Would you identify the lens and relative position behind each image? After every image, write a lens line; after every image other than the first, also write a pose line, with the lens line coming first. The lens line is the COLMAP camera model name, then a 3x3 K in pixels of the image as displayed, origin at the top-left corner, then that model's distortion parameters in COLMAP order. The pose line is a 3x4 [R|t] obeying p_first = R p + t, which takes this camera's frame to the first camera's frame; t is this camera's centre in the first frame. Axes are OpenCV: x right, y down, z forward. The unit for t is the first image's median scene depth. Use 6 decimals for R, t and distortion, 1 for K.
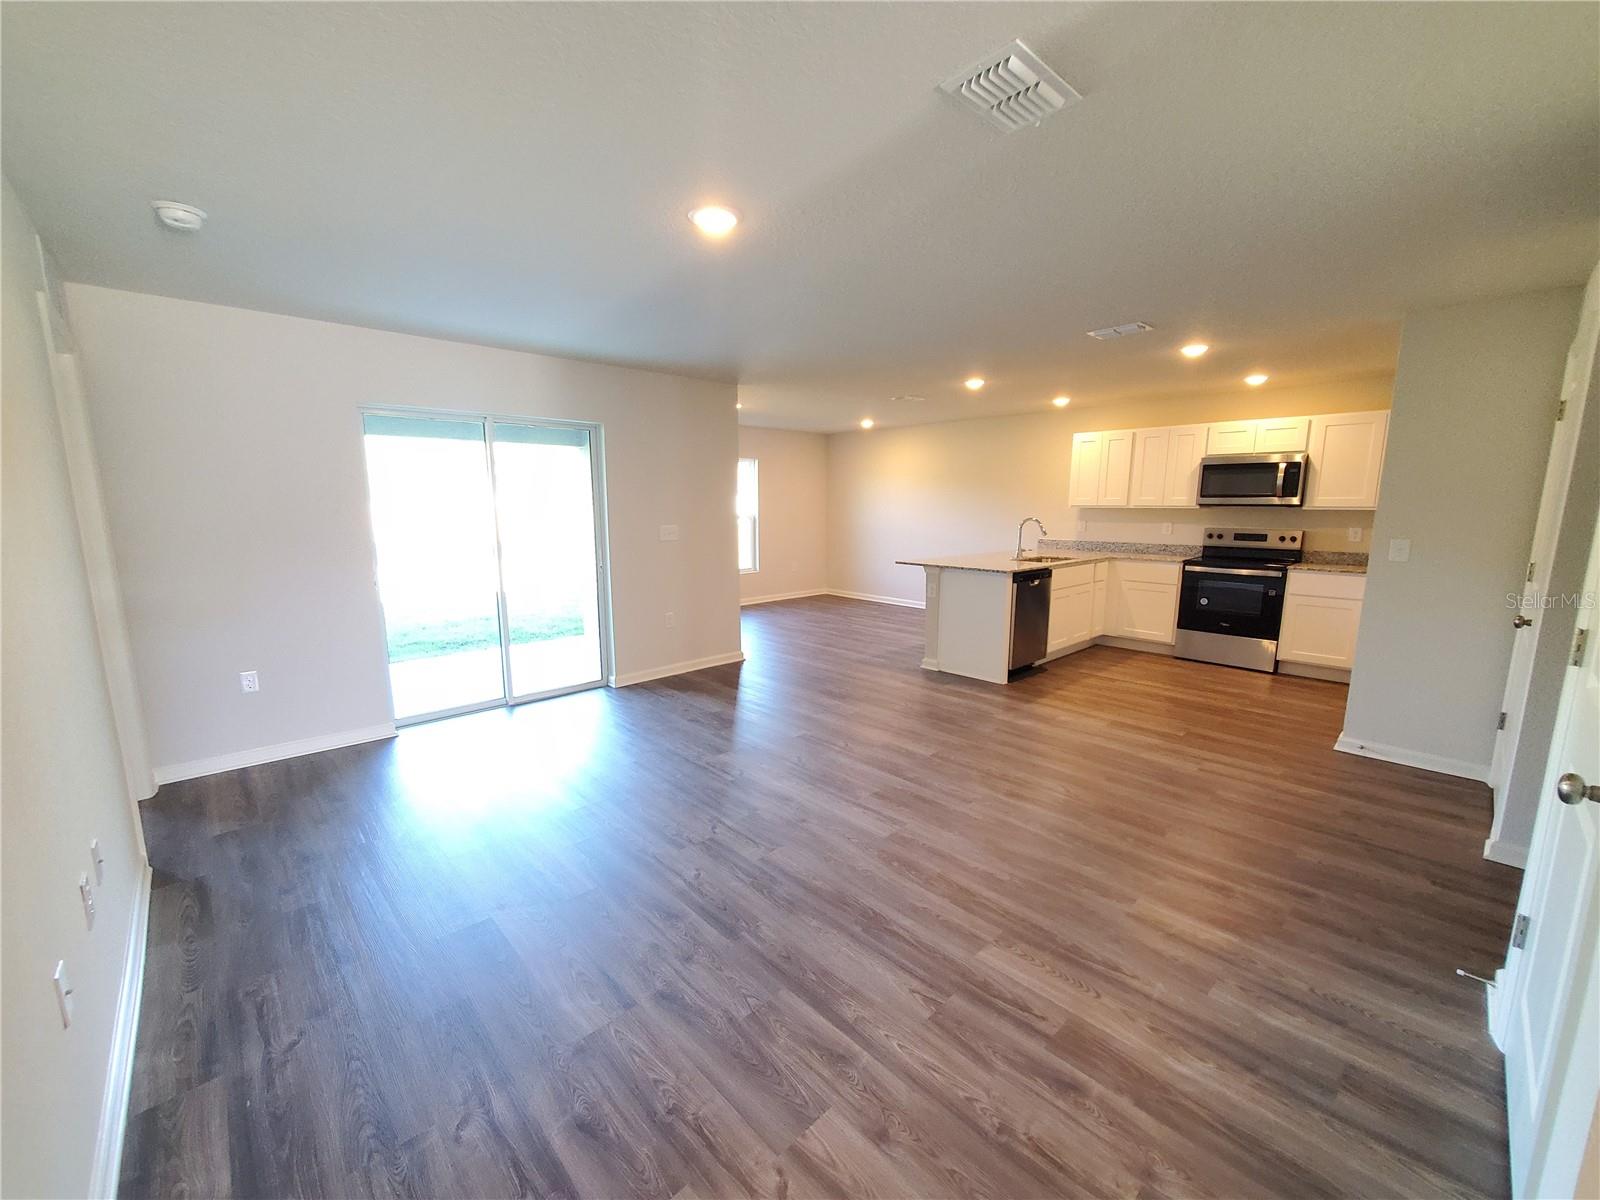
lens RADIAL K [[643.2, 0, 799.2], [0, 643.2, 606.7], [0, 0, 1]] dist [0.001544, -0.006908]
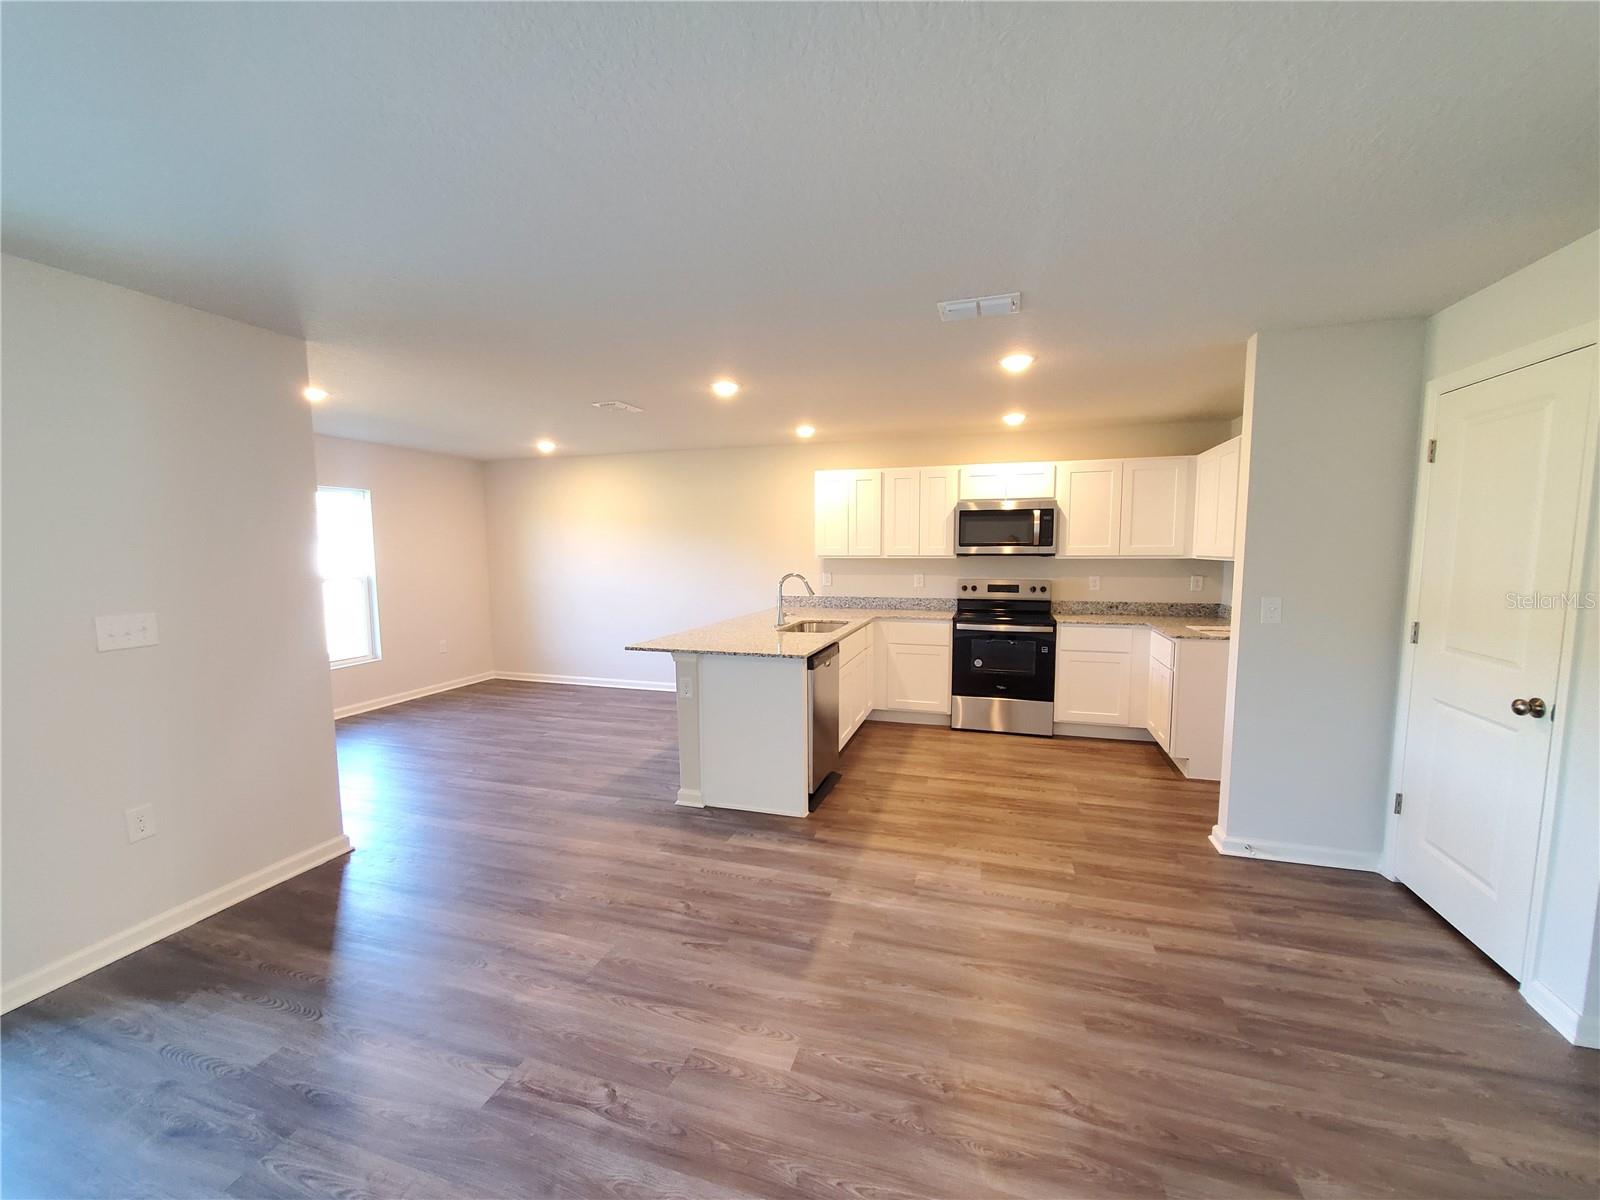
lens RADIAL K [[638.9, 0, 801.4], [0, 638.9, 607.3], [0, 0, 1]] dist [-0.000685, -0.000123]
pose [[0.870259, -0.051143, 0.489933, -0.009041], [0.084417, 0.995366, -0.046044, -0.065657], [-0.485308, 0.081429, 0.870543, 0.352018]]
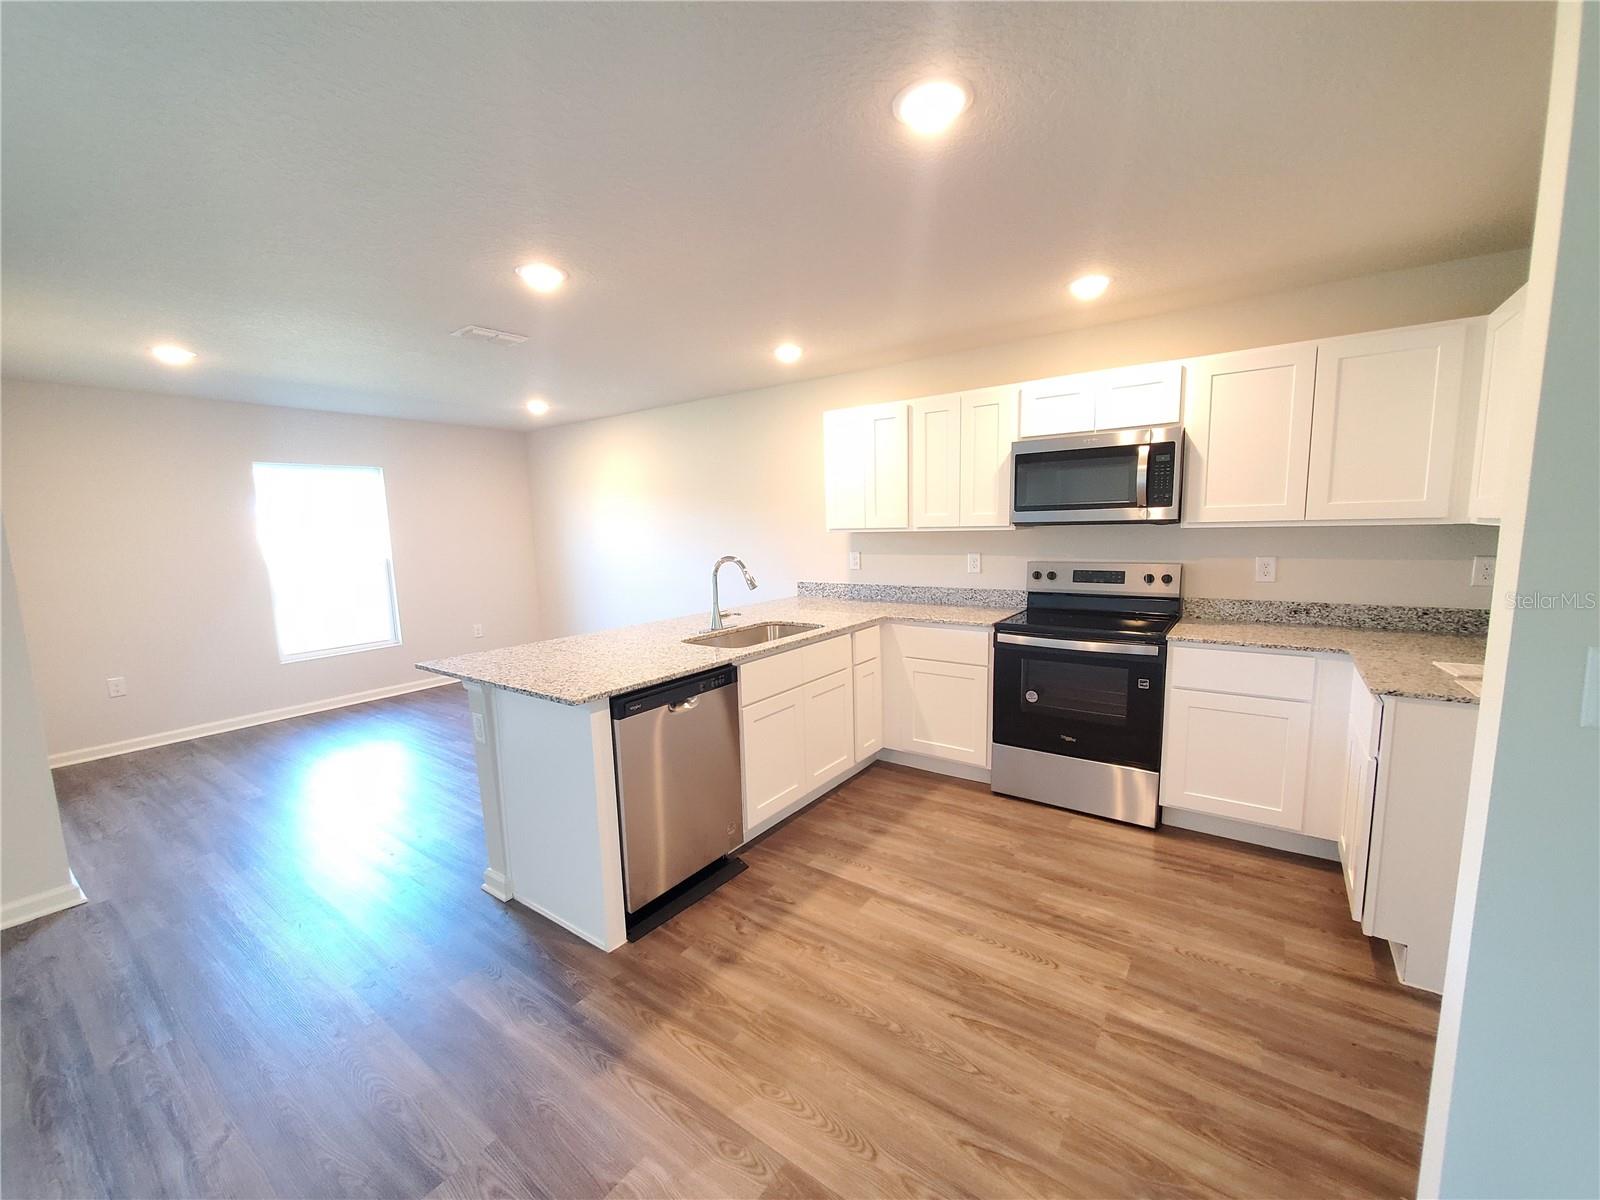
lens RADIAL K [[643.2, 0, 799.2], [0, 643.2, 606.7], [0, 0, 1]] dist [0.001544, -0.006908]
pose [[0.982329, -0.051675, 0.179887, 0.341236], [0.057336, 0.998006, -0.026409, -0.084434], [-0.178163, 0.036256, 0.983333, 0.493358]]
